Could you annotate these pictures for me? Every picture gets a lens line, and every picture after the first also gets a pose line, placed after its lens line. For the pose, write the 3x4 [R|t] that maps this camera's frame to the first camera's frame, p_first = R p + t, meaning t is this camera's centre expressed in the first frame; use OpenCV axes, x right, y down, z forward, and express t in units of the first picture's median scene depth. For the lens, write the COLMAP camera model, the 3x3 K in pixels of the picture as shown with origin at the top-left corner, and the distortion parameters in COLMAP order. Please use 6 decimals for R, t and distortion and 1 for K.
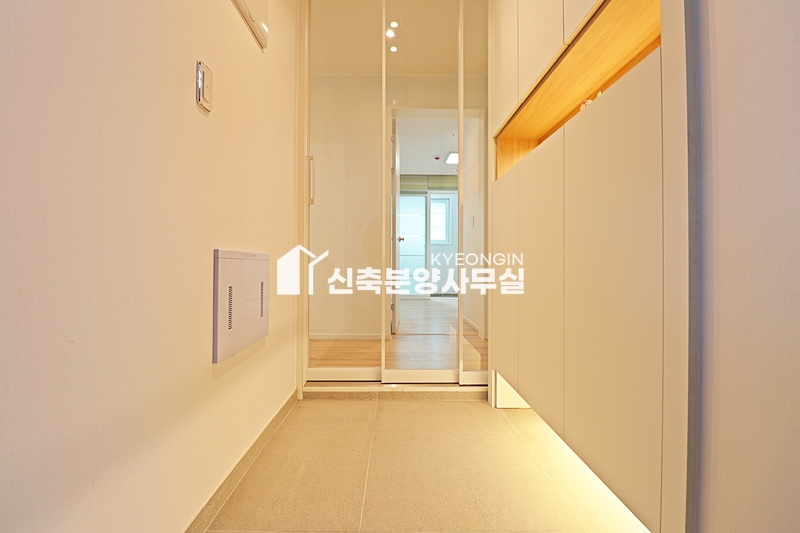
lens RADIAL K [[369.7, 0, 400.0], [0, 369.7, 265.3], [0, 0, 1]] dist [-0.002914, -0.011922]
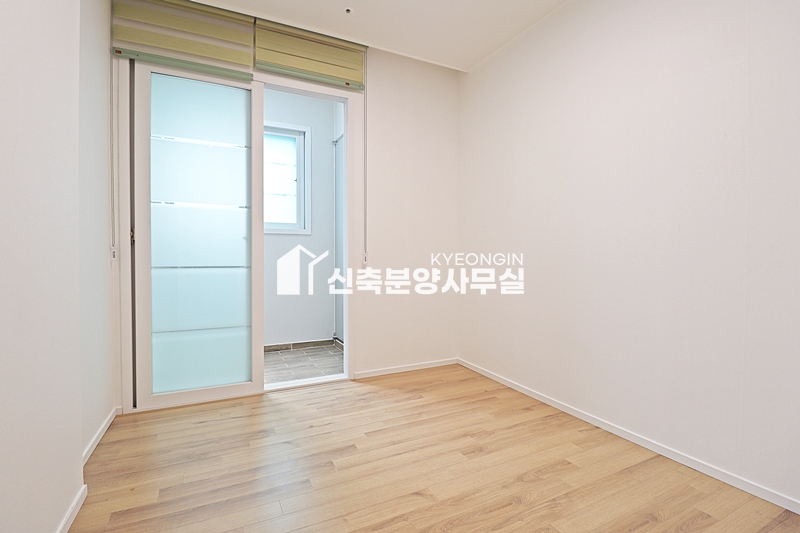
lens RADIAL K [[369.7, 0, 399.7], [0, 369.7, 266.8], [0, 0, 1]] dist [-0.002914, -0.011922]
pose [[0.901394, -0.012200, 0.432829, 0.046119], [-0.005556, 0.999195, 0.039735, -0.039046], [-0.432965, -0.038222, 0.900600, 0.613495]]
